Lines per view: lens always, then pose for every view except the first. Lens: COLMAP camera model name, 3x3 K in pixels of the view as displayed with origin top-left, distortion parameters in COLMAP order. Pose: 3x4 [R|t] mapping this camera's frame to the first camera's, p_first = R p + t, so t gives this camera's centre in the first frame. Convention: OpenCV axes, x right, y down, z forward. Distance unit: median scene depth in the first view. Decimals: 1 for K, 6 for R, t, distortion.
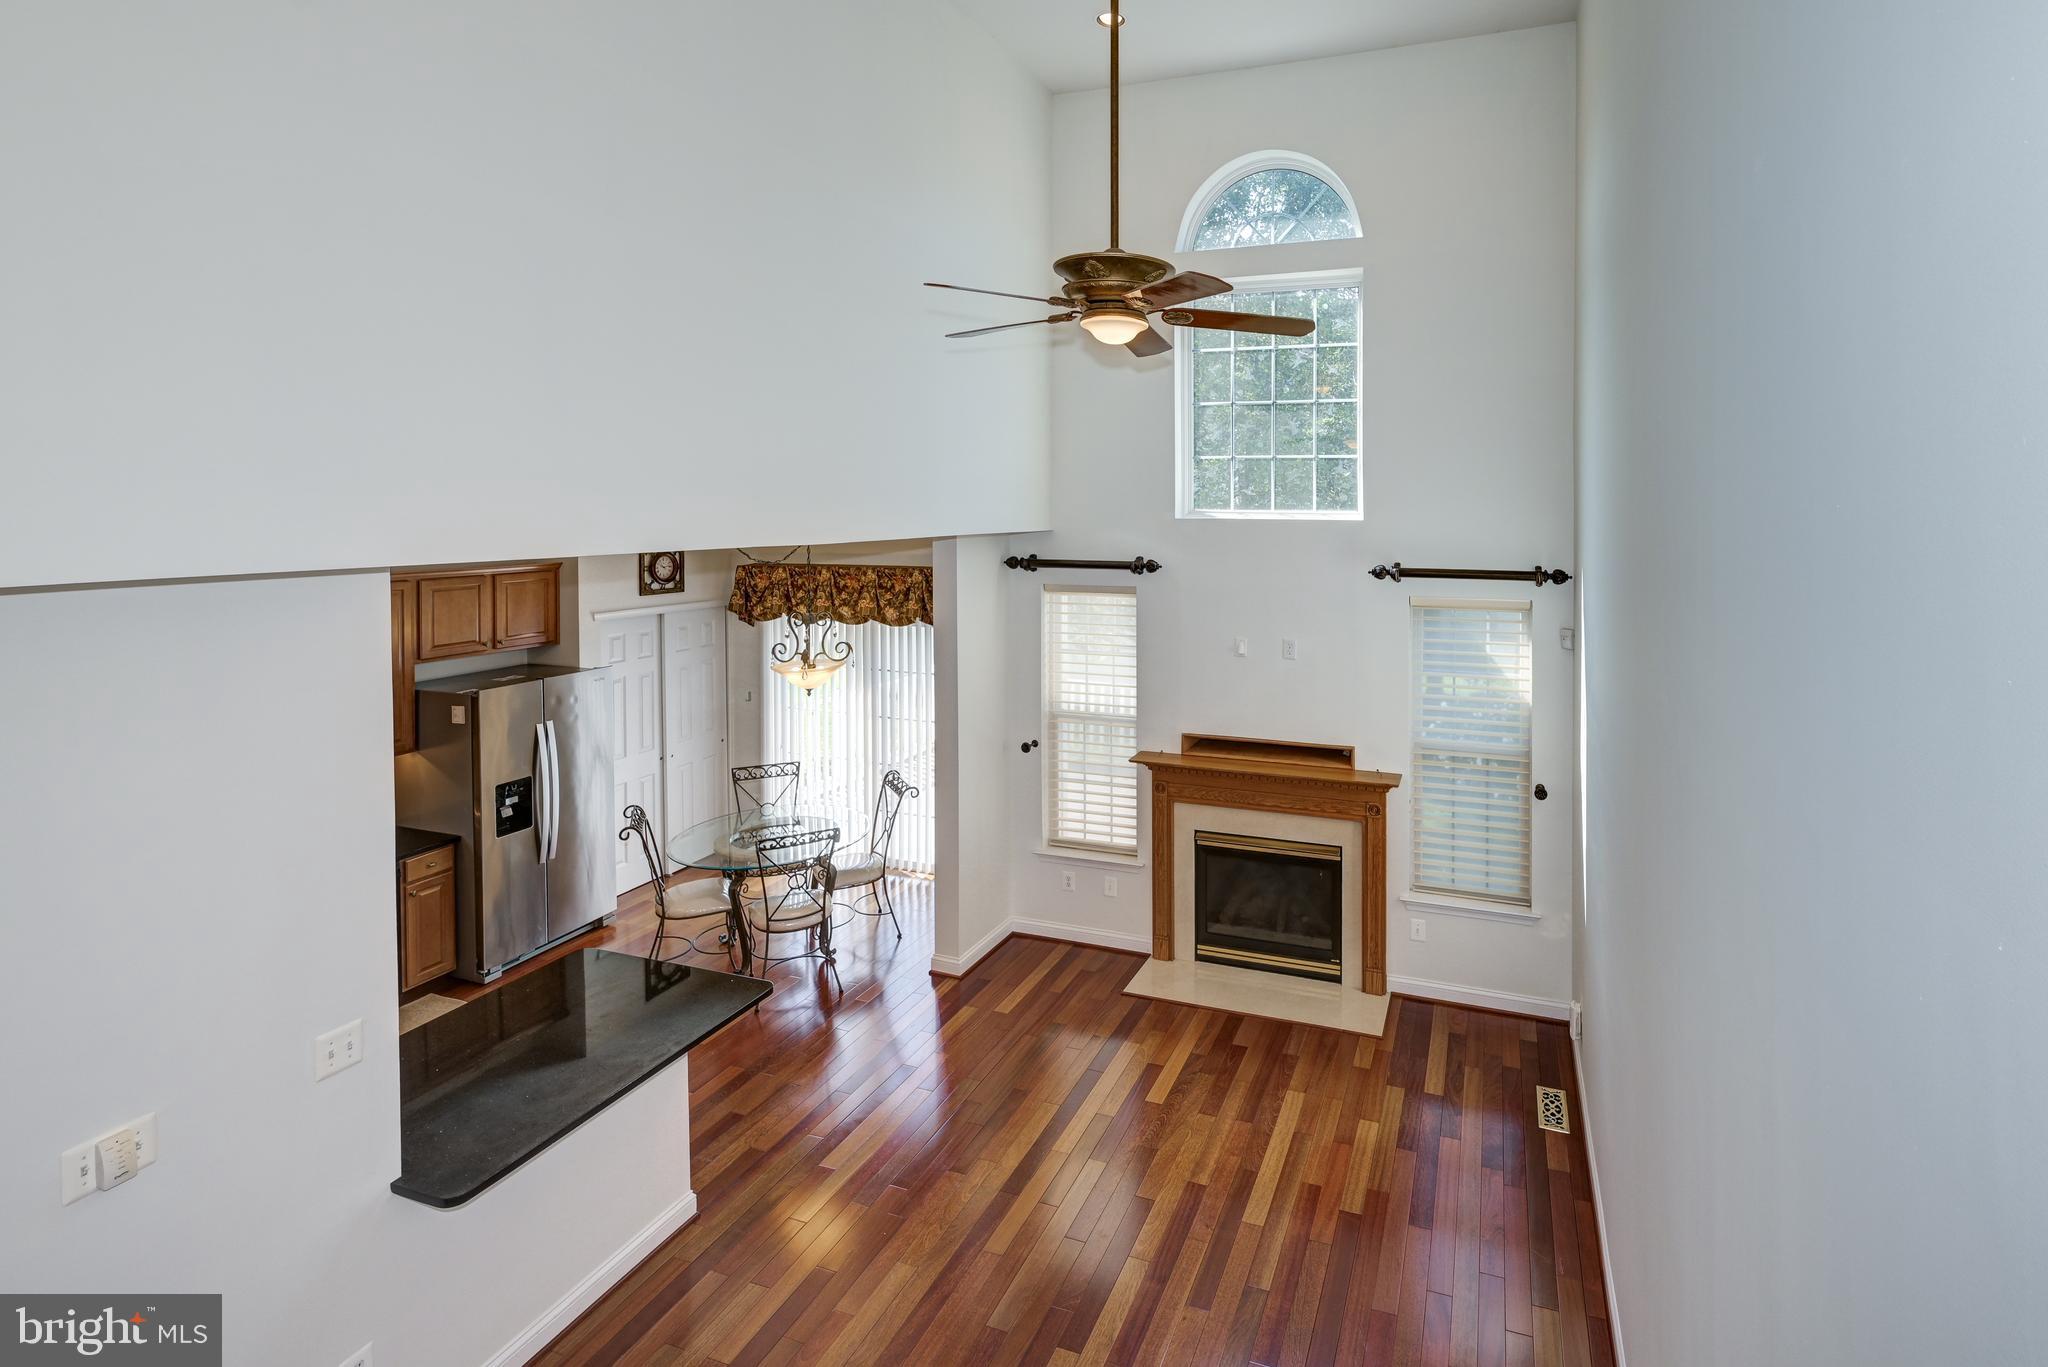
lens RADIAL K [[984.2, 0, 1201.0], [0, 984.2, 513.4], [0, 0, 1]] dist [-0.001590, -0.000288]
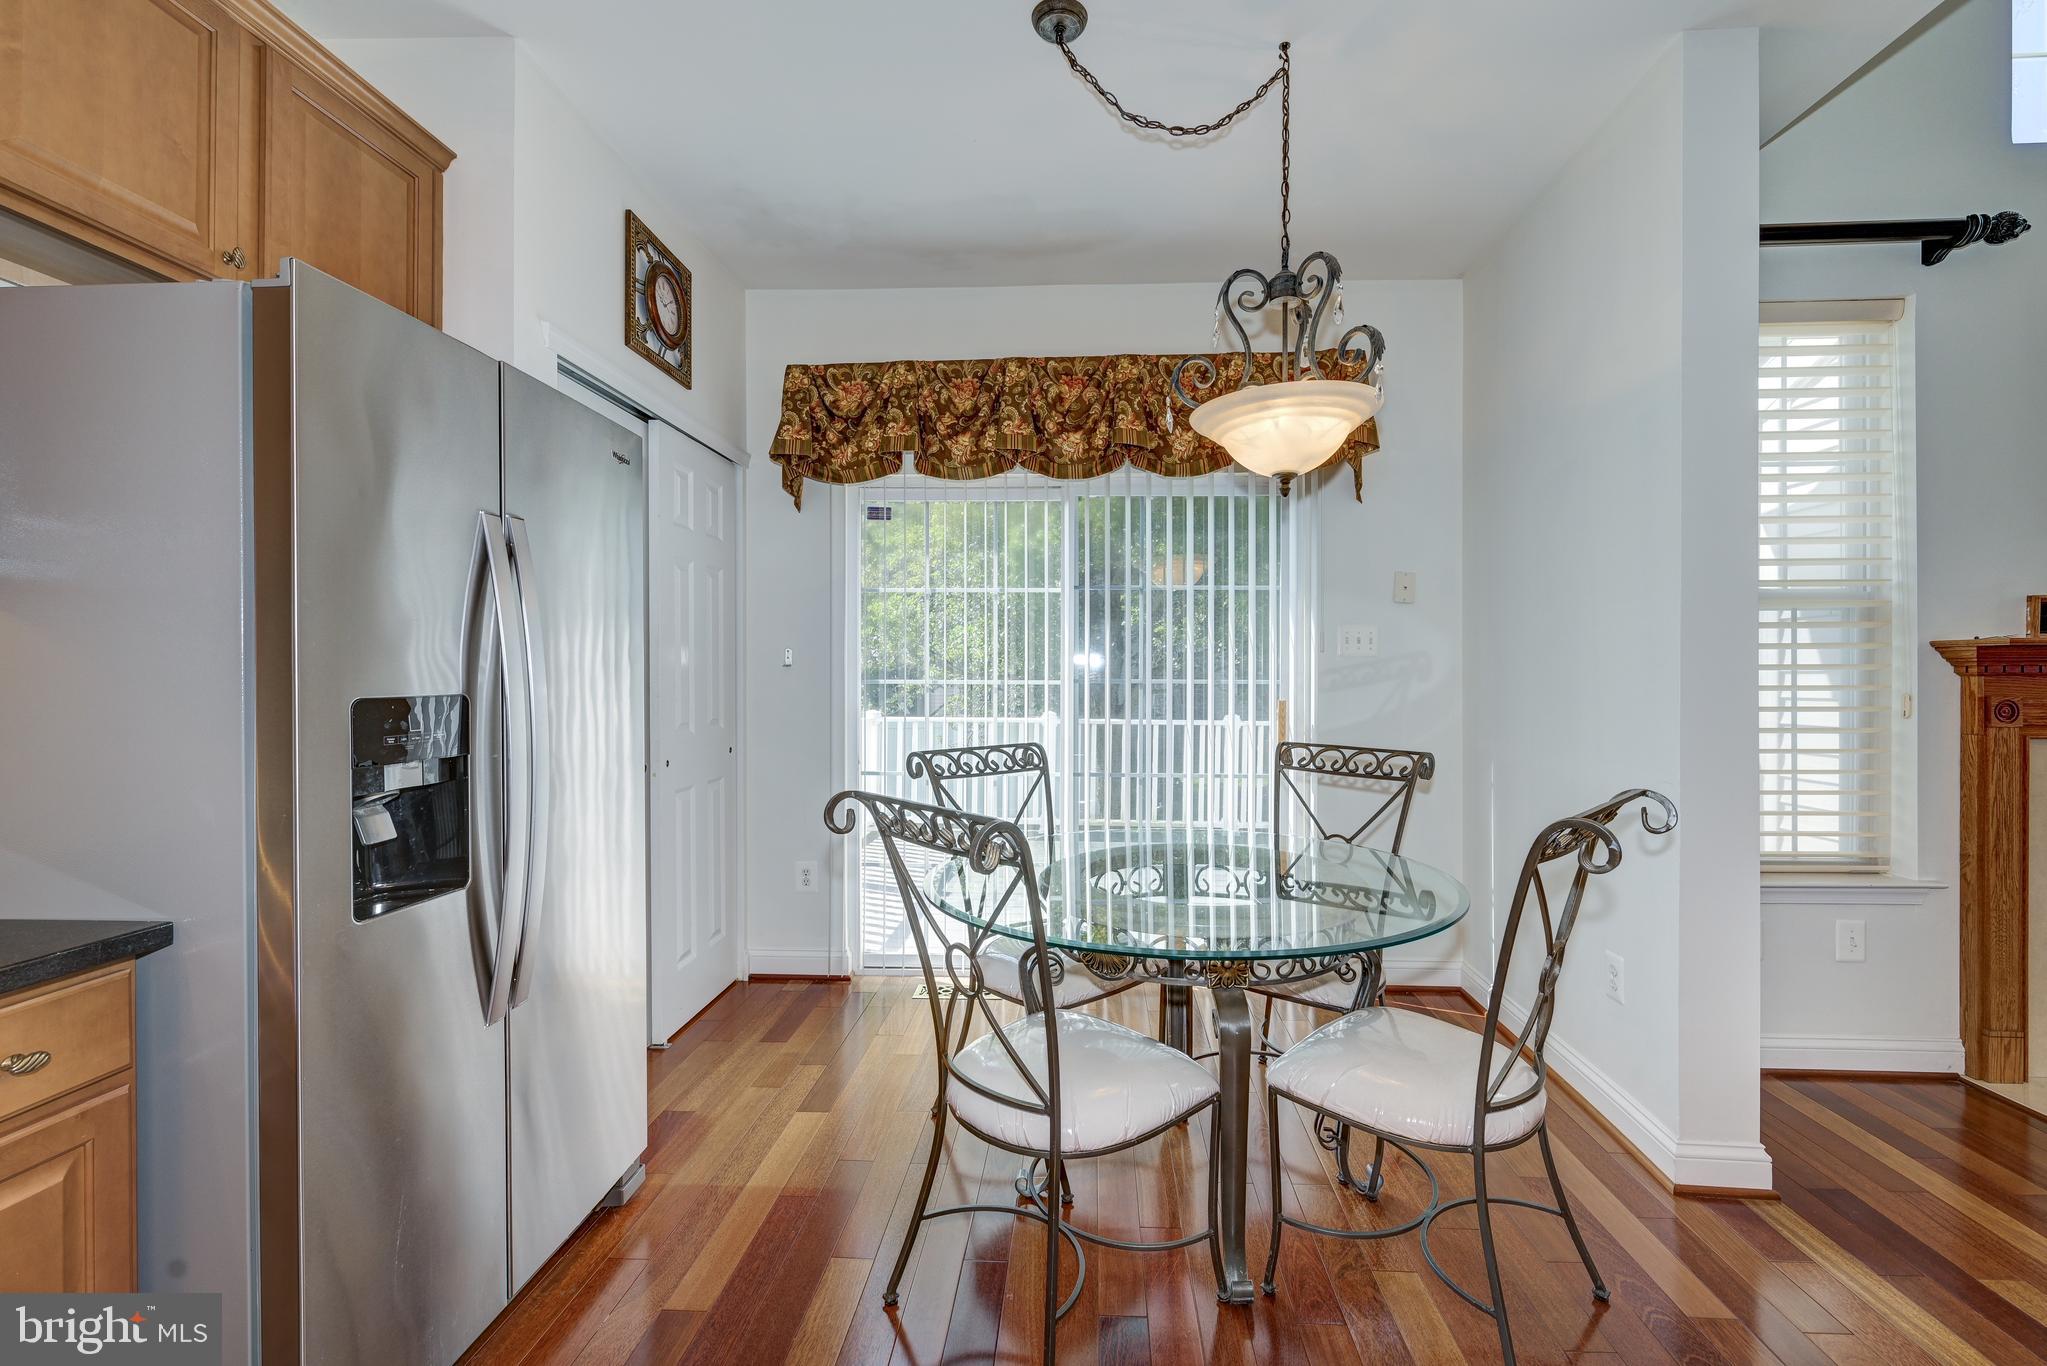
lens RADIAL K [[872.5, 0, 1057.5], [0, 872.5, 673.9], [0, 0, 1]] dist [-0.000770, -0.000149]
pose [[0.962969, -0.002145, 0.269604, -0.583072], [0.005575, 0.999913, -0.011957, 0.261573], [-0.269555, 0.013017, 0.962897, 0.717816]]
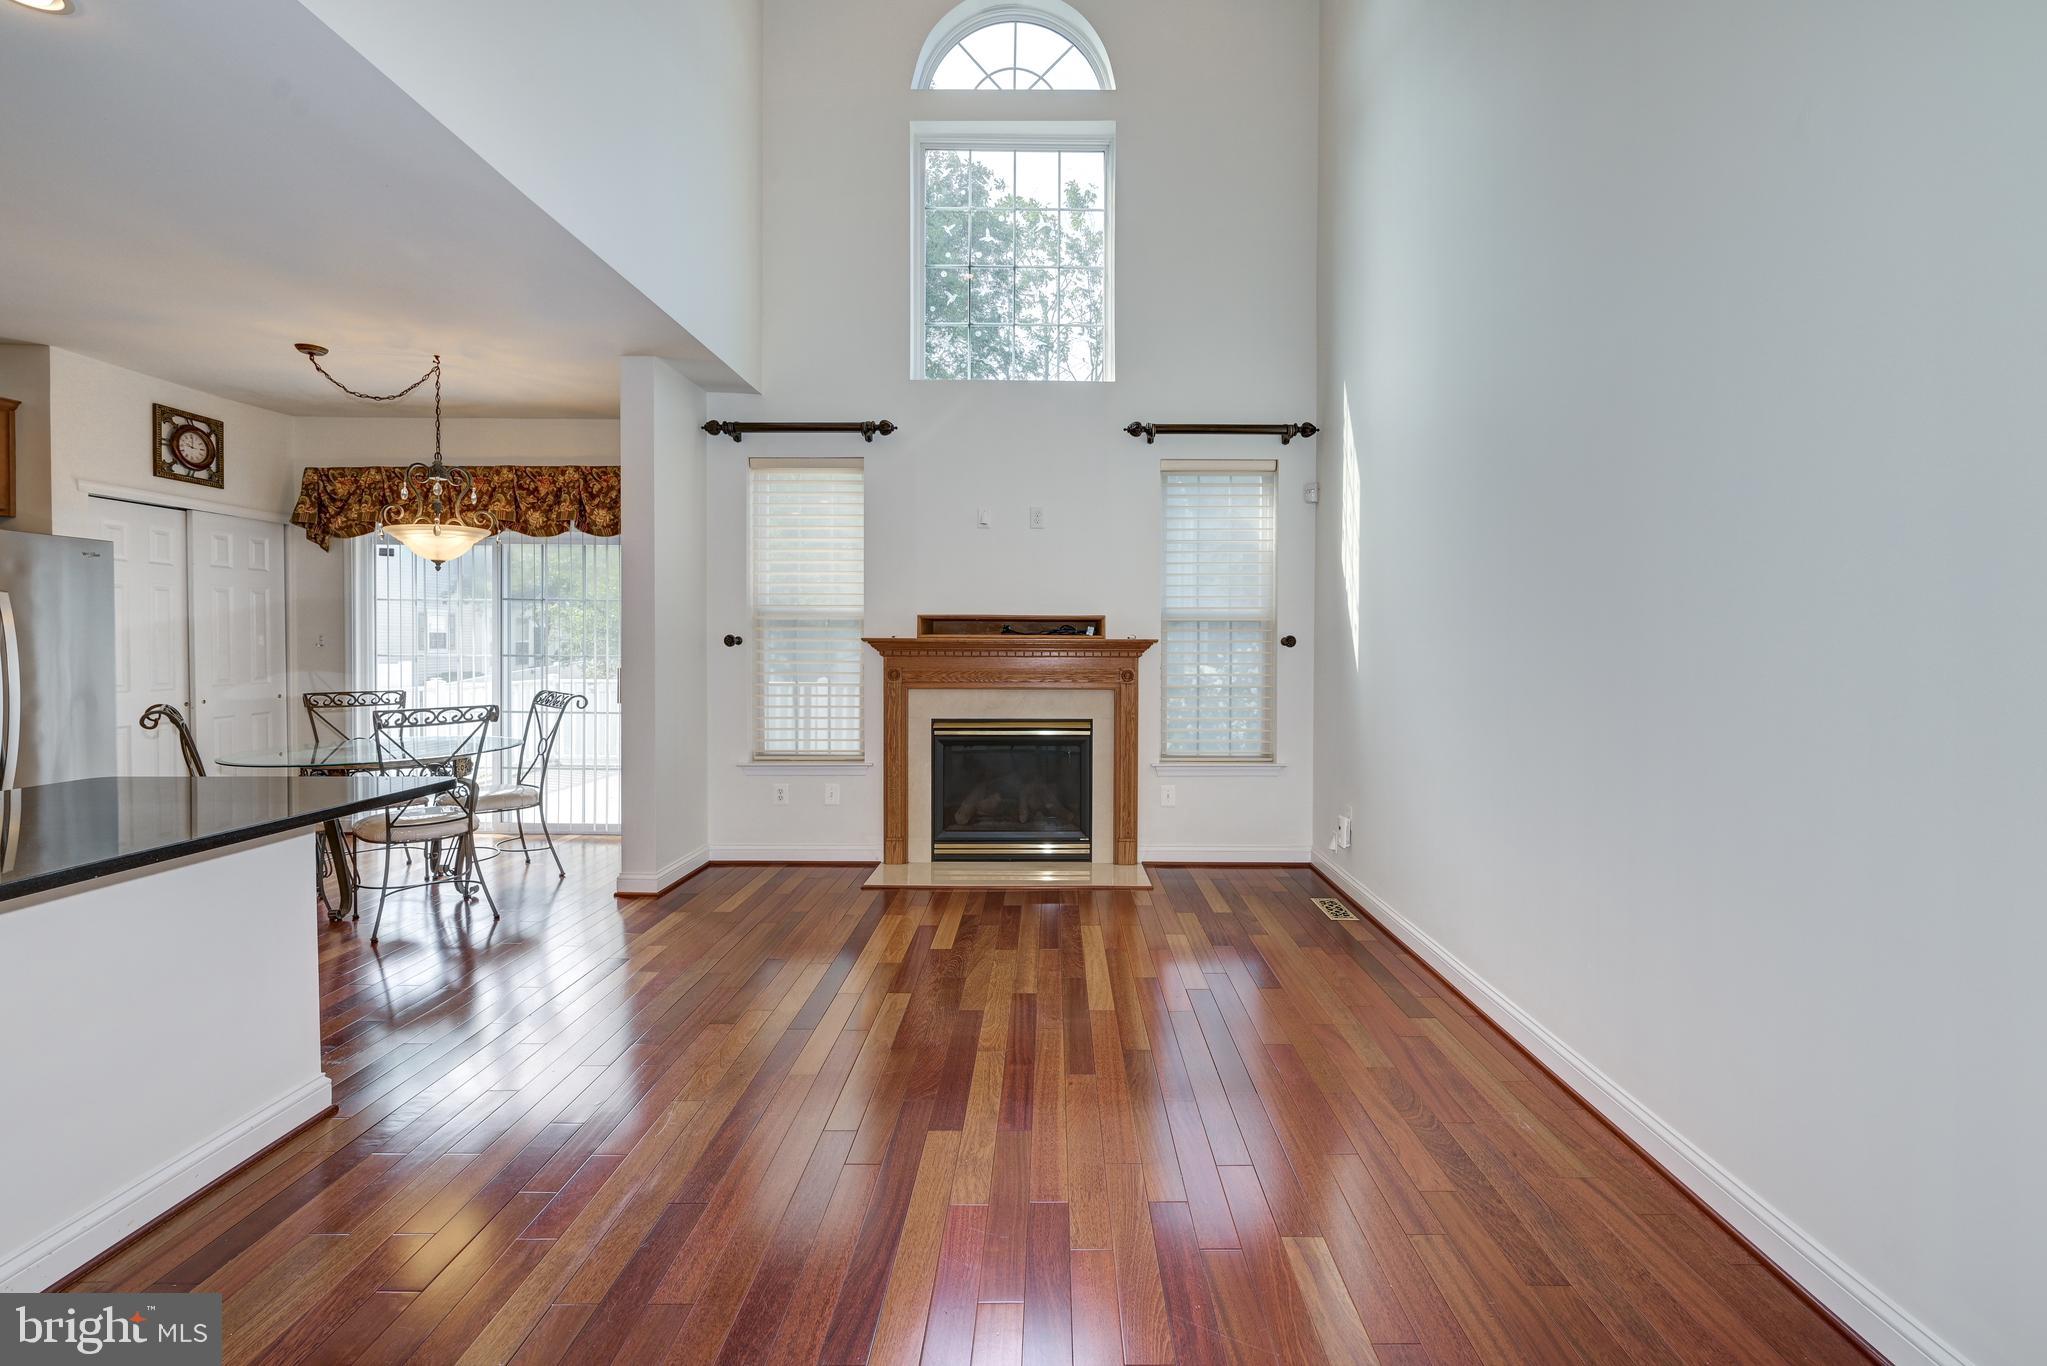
lens RADIAL K [[890.8, 0, 1081.0], [0, 890.8, 650.8], [0, 0, 1]] dist [-0.002791, -0.000670]
pose [[0.947218, -0.000709, 0.320588, -0.140480], [0.001421, 0.999997, -0.001986, 0.256621], [-0.320586, 0.002337, 0.947216, 0.160309]]
